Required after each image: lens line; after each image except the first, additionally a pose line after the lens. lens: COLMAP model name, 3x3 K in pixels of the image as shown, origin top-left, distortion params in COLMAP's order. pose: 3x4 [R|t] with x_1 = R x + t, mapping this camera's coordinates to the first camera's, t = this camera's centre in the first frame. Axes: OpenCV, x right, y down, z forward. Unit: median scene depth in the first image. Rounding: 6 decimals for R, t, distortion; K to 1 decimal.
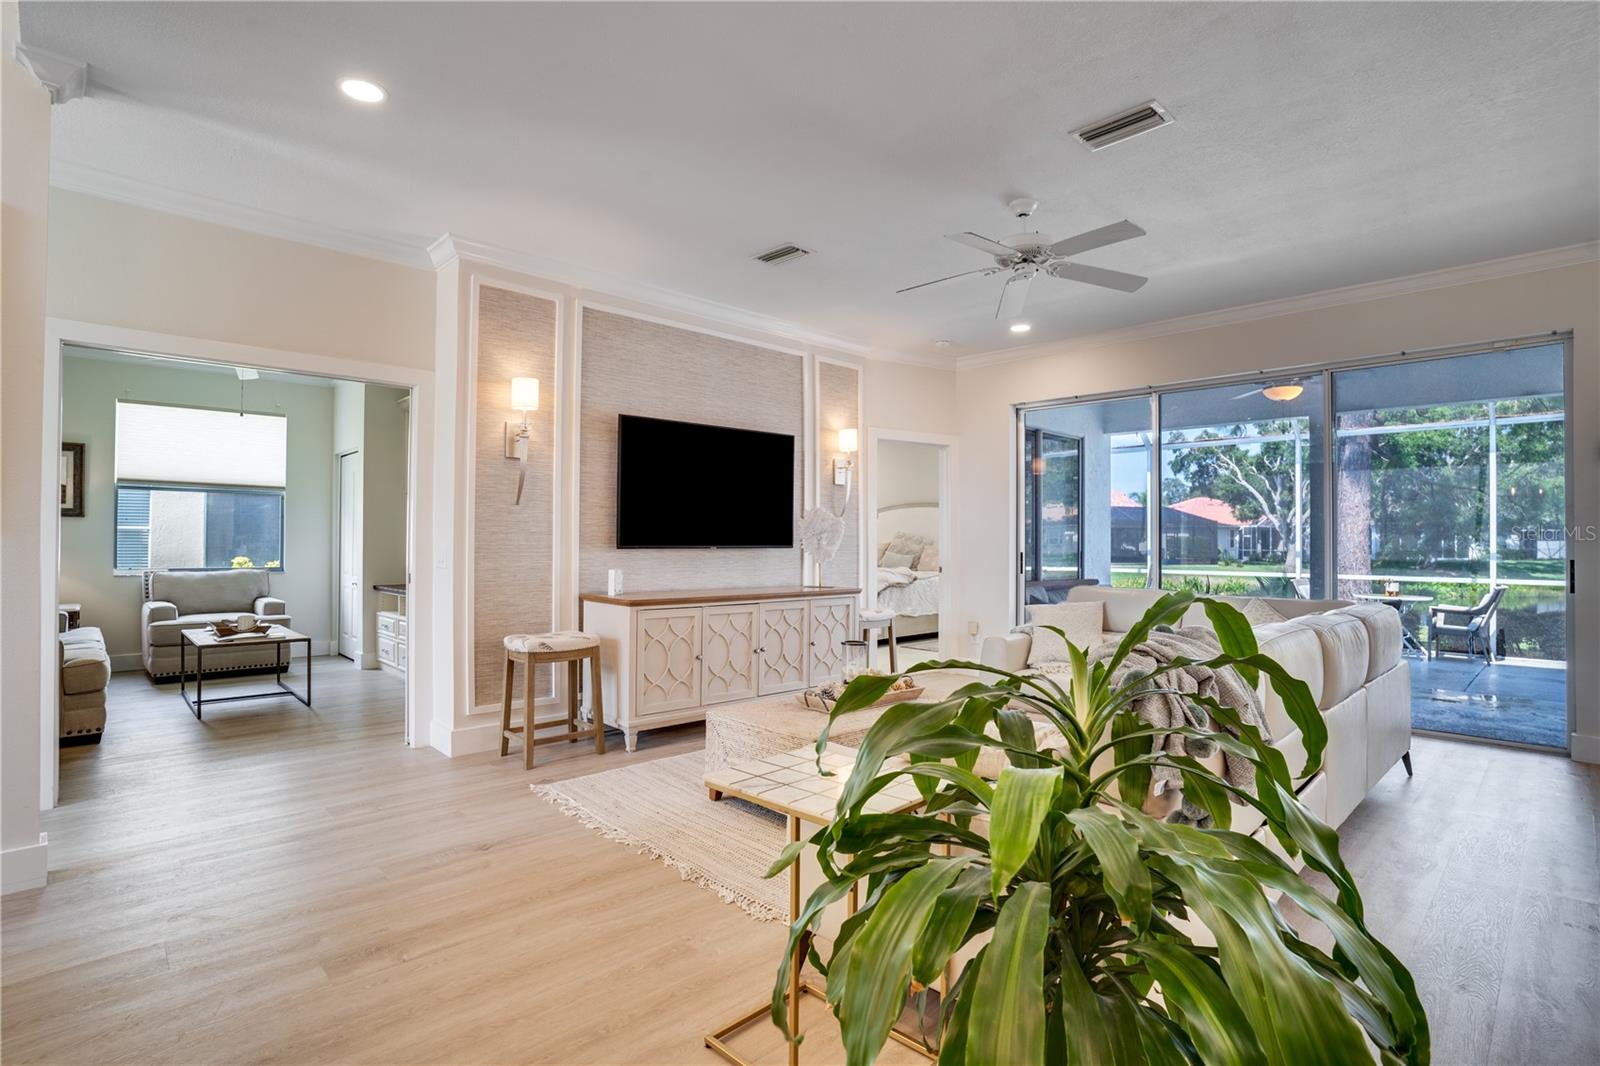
lens RADIAL K [[784.2, 0, 800.0], [0, 784.2, 533.0], [0, 0, 1]] dist [-0.067068, 0.028093]
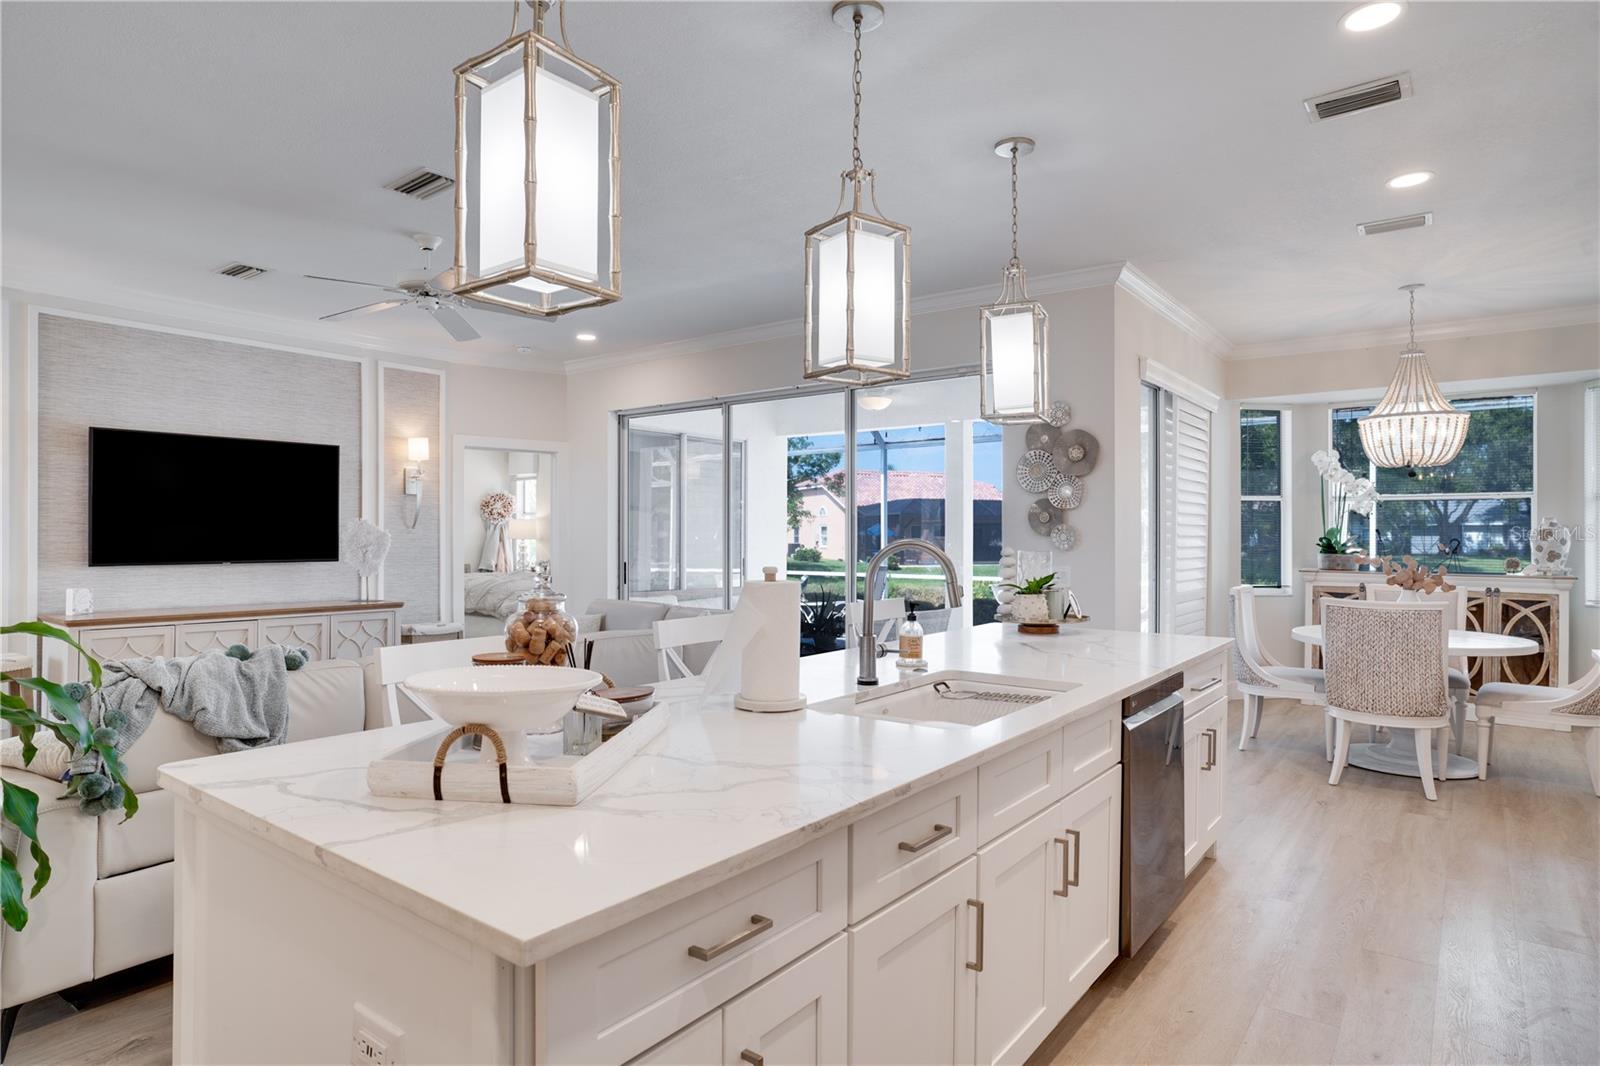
lens RADIAL K [[902.5, 0, 800.0], [0, 902.5, 533.0], [0, 0, 1]] dist [-0.076778, 0.065584]
pose [[0.988698, -0.003504, 0.149879, 0.386485], [0.002769, 0.999983, 0.005109, -0.019831], [-0.149894, -0.004637, 0.988691, -0.171542]]
